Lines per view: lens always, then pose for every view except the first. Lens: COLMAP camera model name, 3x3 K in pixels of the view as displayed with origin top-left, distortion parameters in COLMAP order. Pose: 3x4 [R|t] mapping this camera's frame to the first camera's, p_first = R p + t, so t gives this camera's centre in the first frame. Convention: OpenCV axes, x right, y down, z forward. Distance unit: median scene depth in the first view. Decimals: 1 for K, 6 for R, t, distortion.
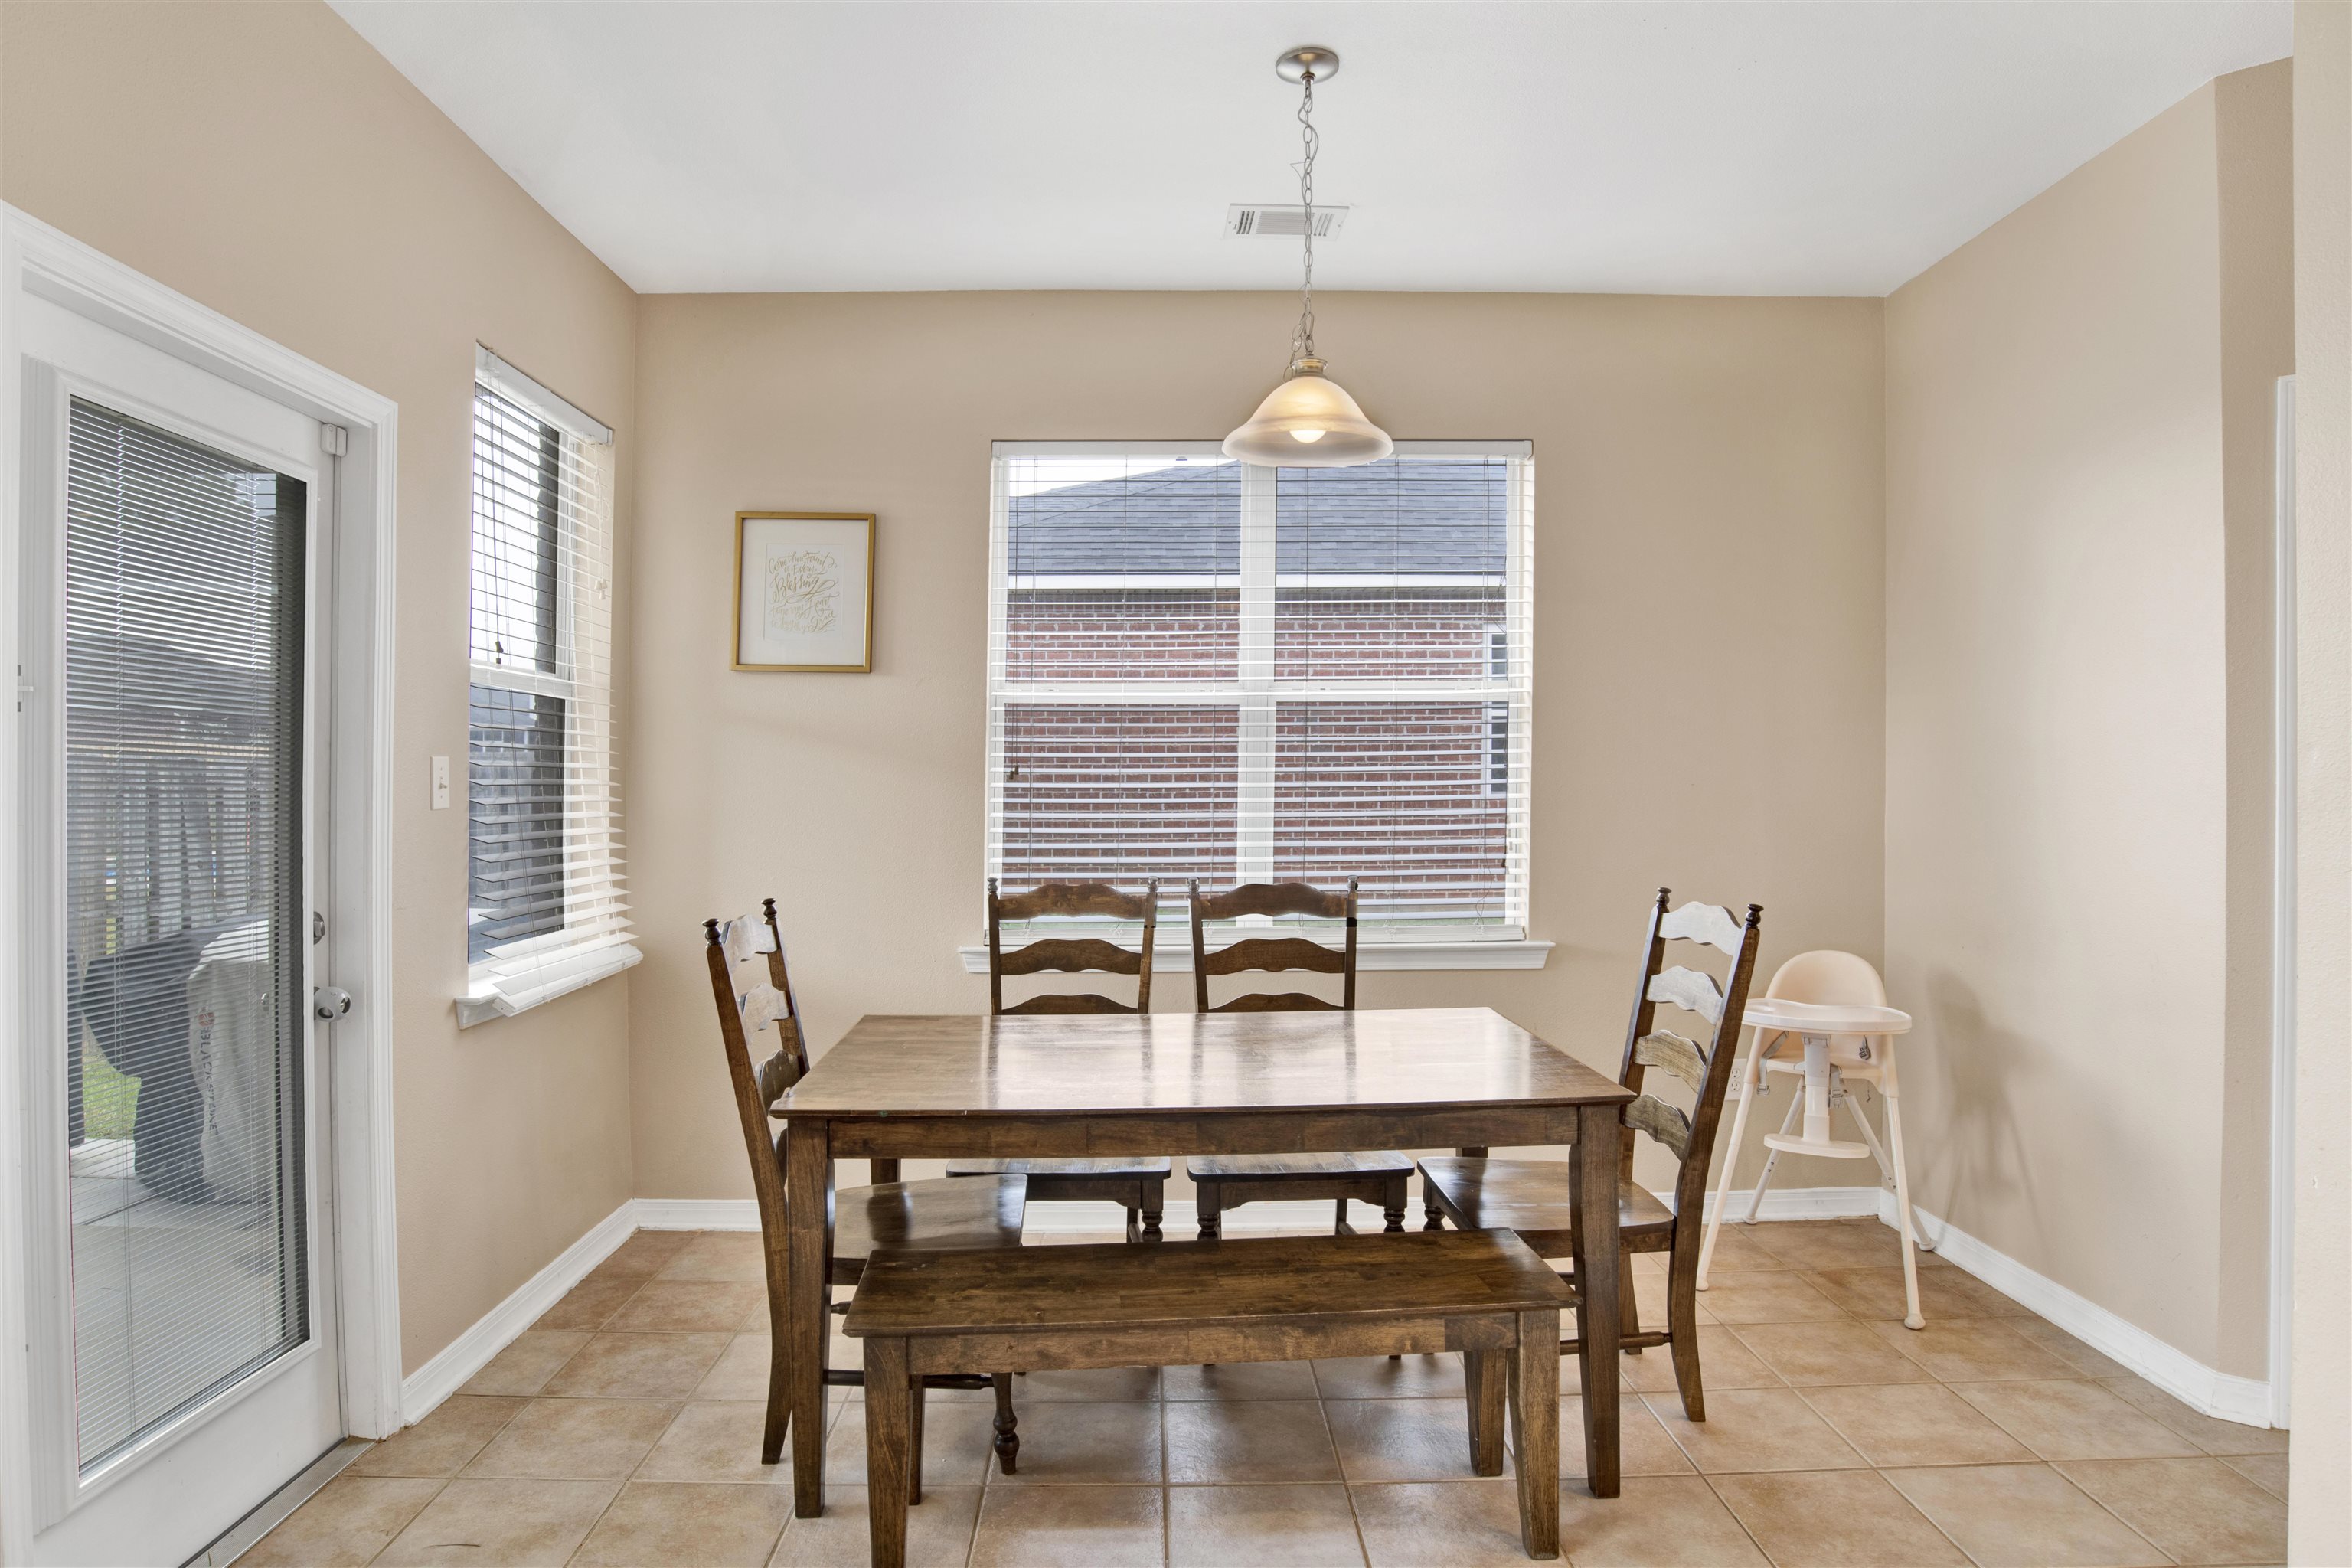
lens RADIAL K [[1262.7, 0, 1166.6], [0, 1262.7, 809.6], [0, 0, 1]] dist [-0.046656, 0.011517]
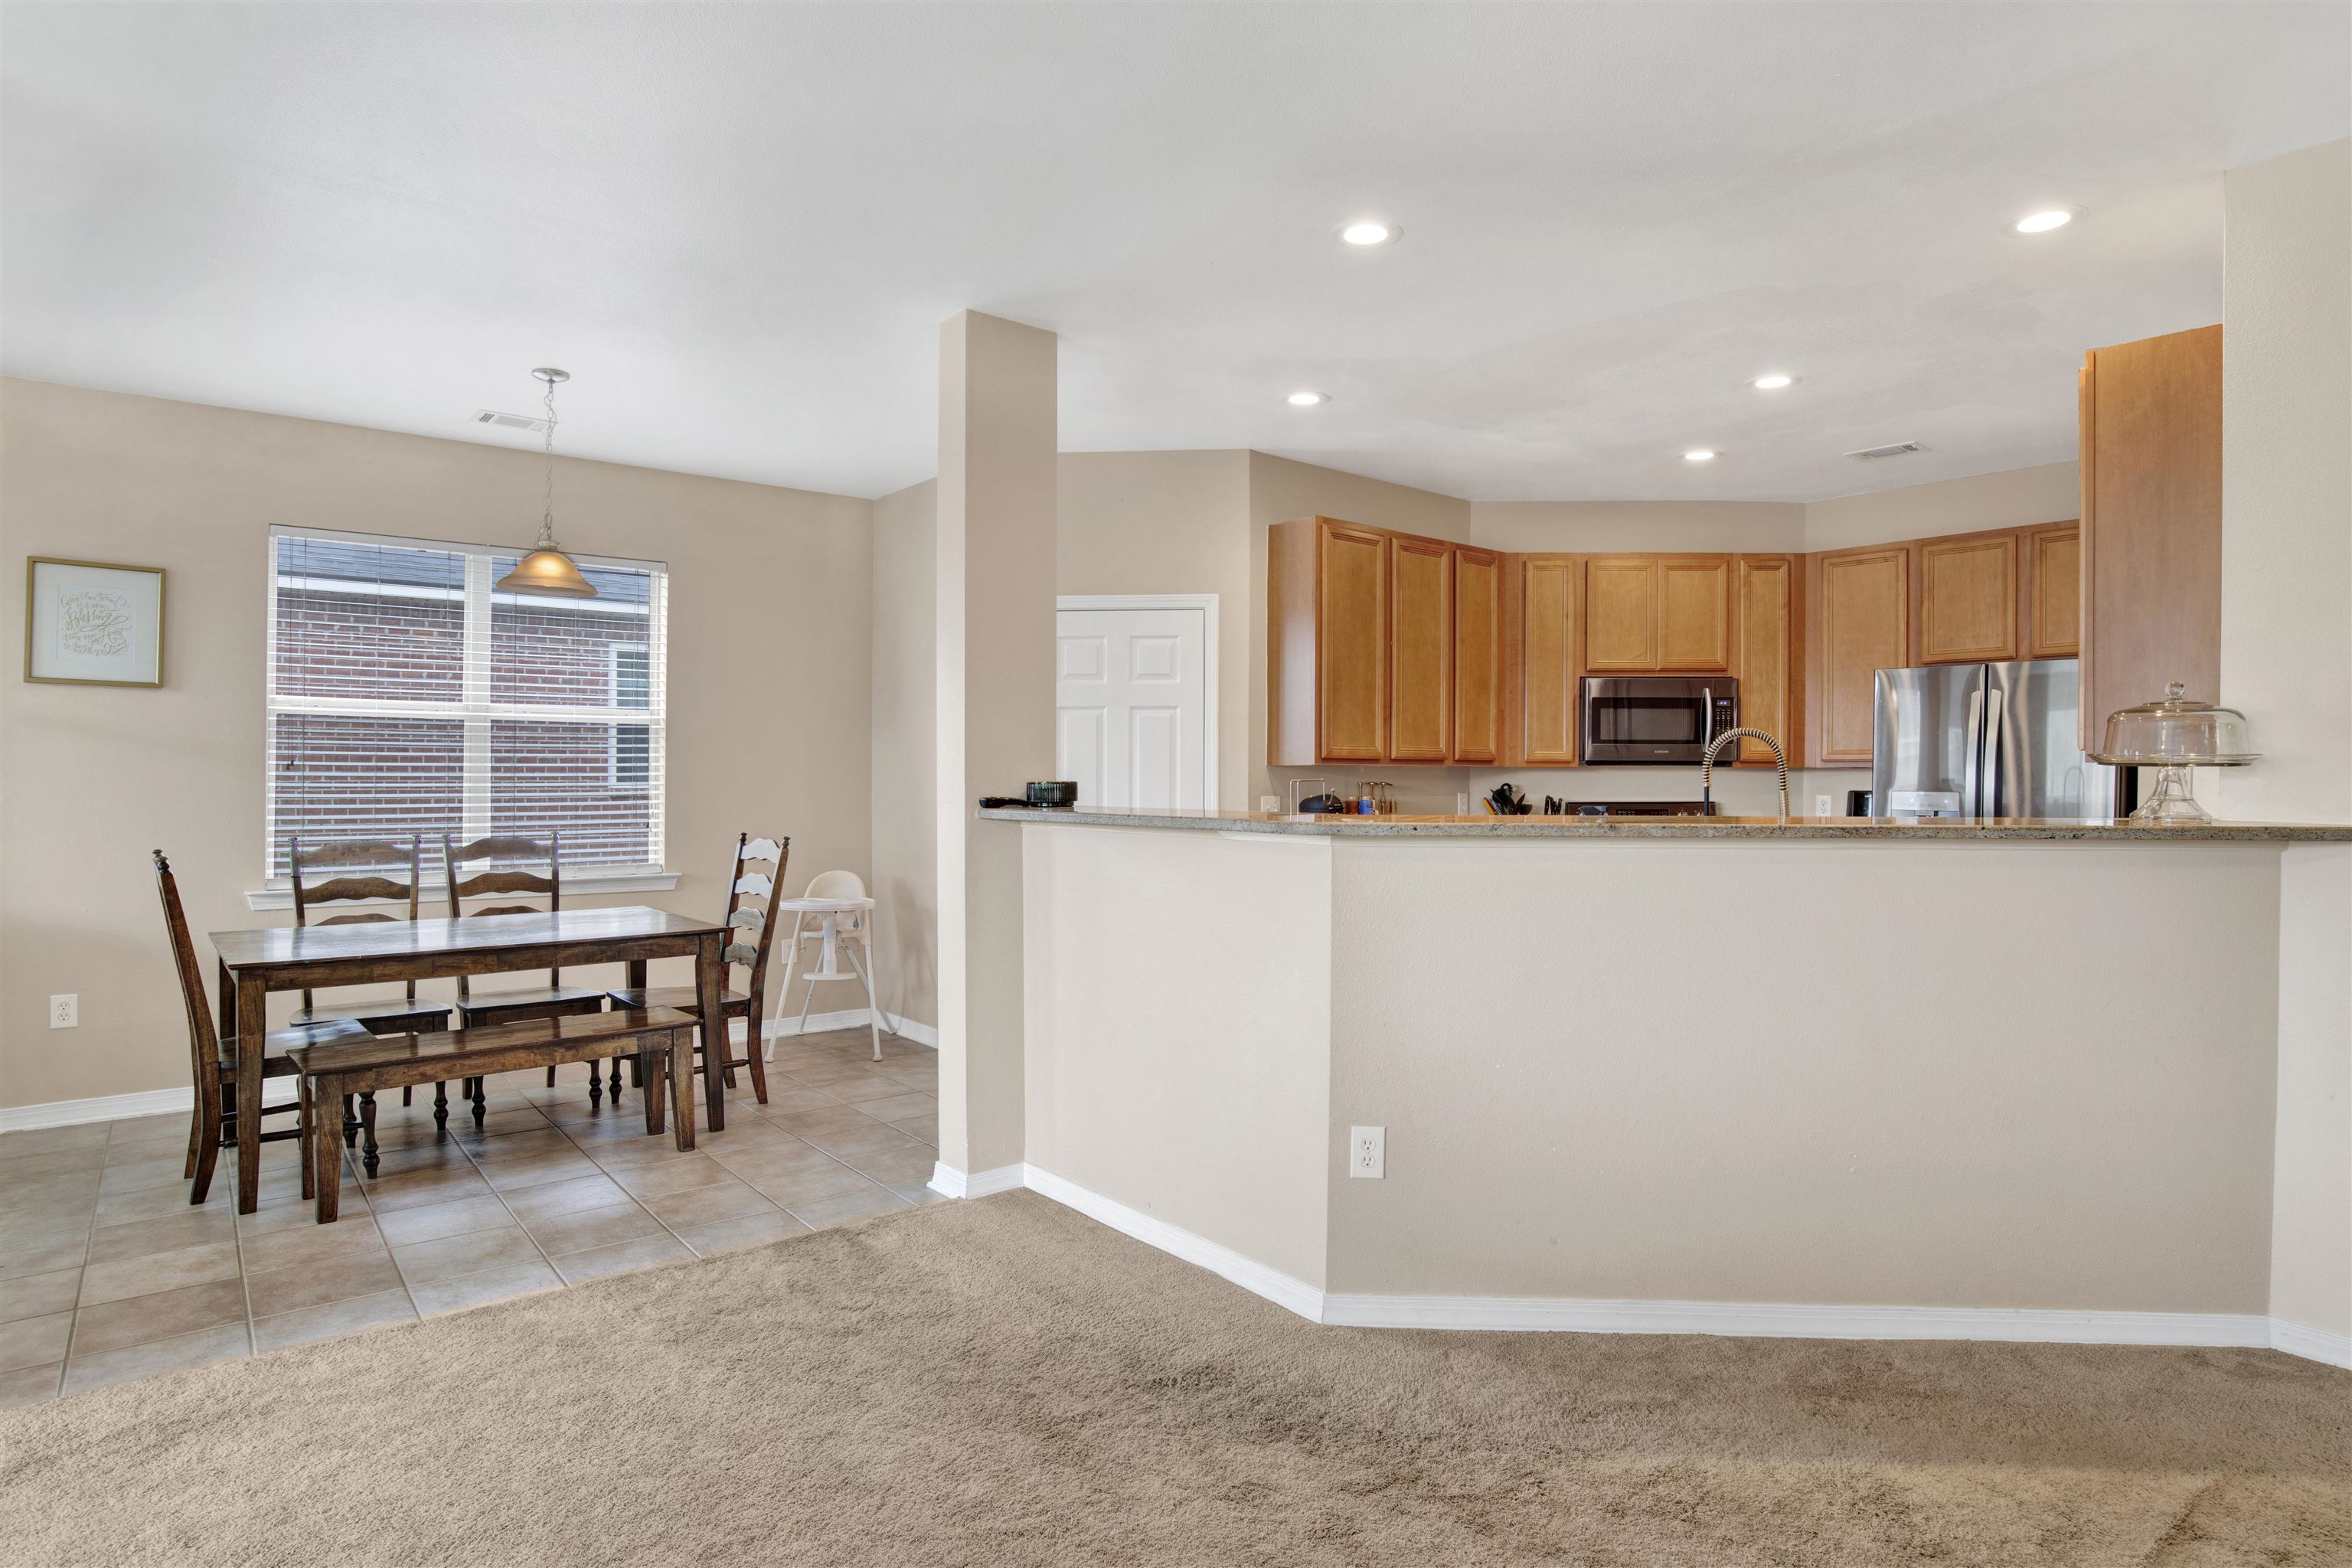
lens RADIAL K [[1262.7, 0, 1150.0], [0, 1262.7, 785.2], [0, 0, 1]] dist [-0.046656, 0.011517]
pose [[0.781827, 0.000082, 0.623496, -0.259108], [0.007691, 0.999923, -0.009776, 0.014194], [-0.623448, 0.012439, 0.781766, -0.735664]]
